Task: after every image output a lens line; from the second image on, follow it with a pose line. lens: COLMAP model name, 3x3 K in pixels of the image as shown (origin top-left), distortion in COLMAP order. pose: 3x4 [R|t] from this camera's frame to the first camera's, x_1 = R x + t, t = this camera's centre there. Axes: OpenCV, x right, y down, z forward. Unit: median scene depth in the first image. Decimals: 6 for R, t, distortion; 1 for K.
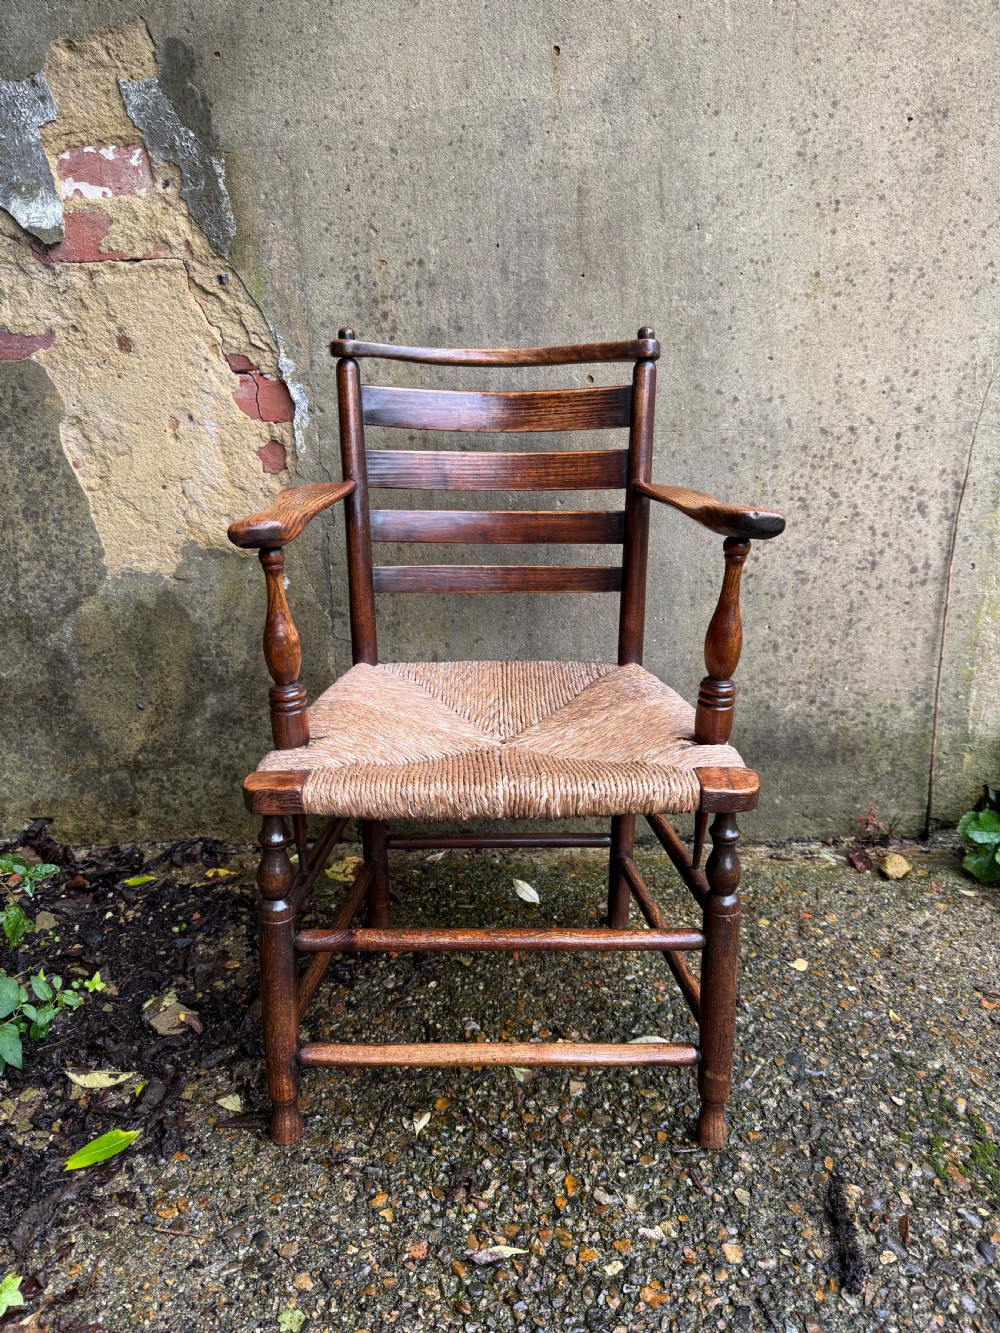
lens RADIAL K [[958.1, 0, 503.7], [0, 958.1, 671.1], [0, 0, 1]] dist [0.001056, -0.013863]
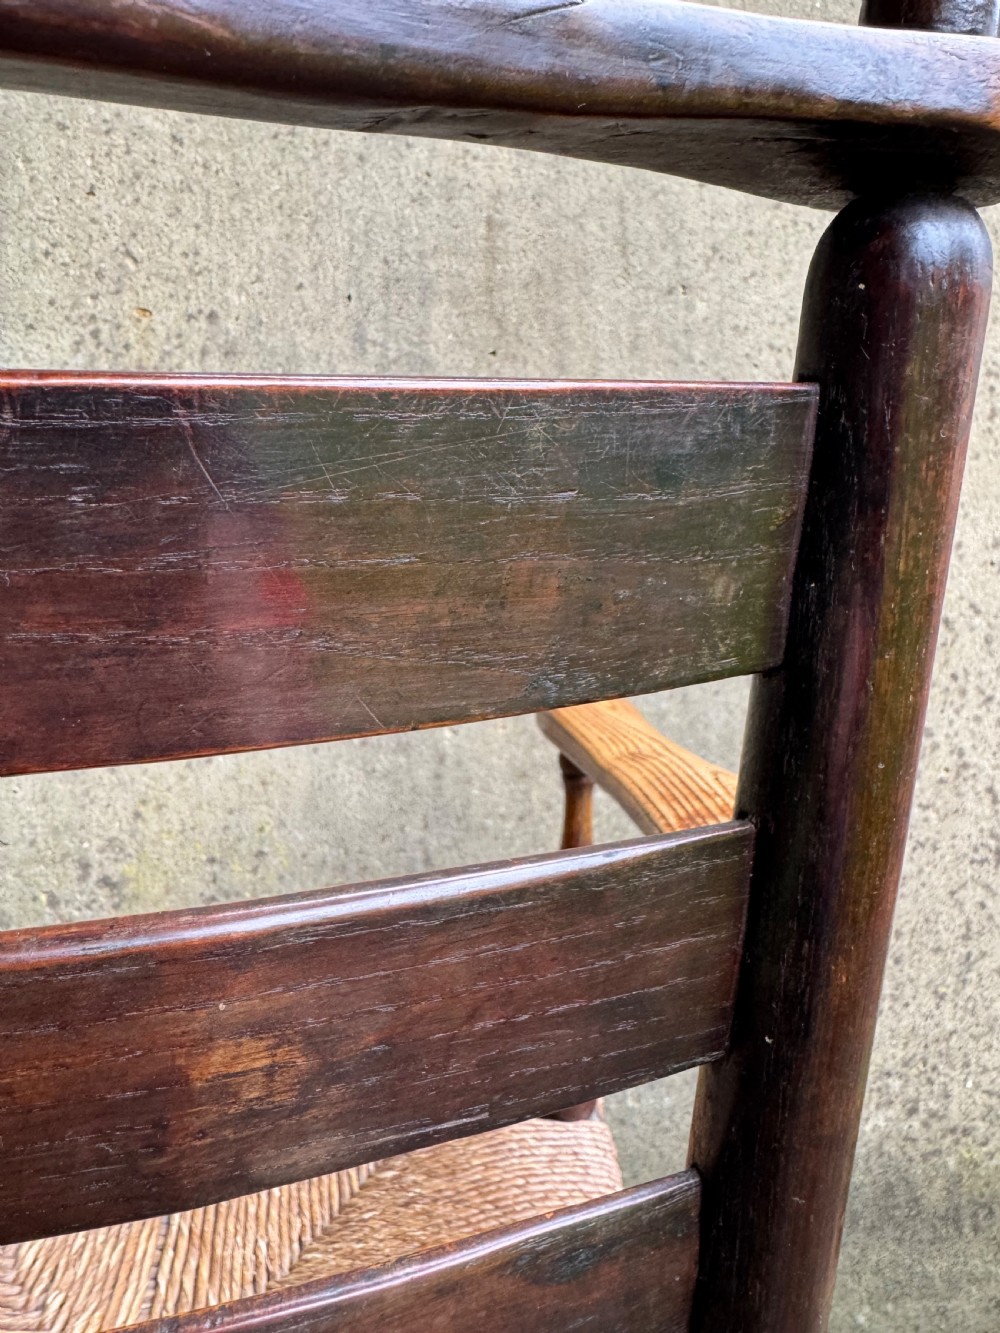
lens RADIAL K [[958.1, 0, 506.1], [0, 958.1, 583.1], [0, 0, 1]] dist [0.001056, -0.013863]
pose [[0.994657, 0.033182, 0.097753, 0.037963], [-0.002859, 0.955423, -0.295226, -0.107242], [-0.103191, 0.293370, 0.950413, 0.491600]]
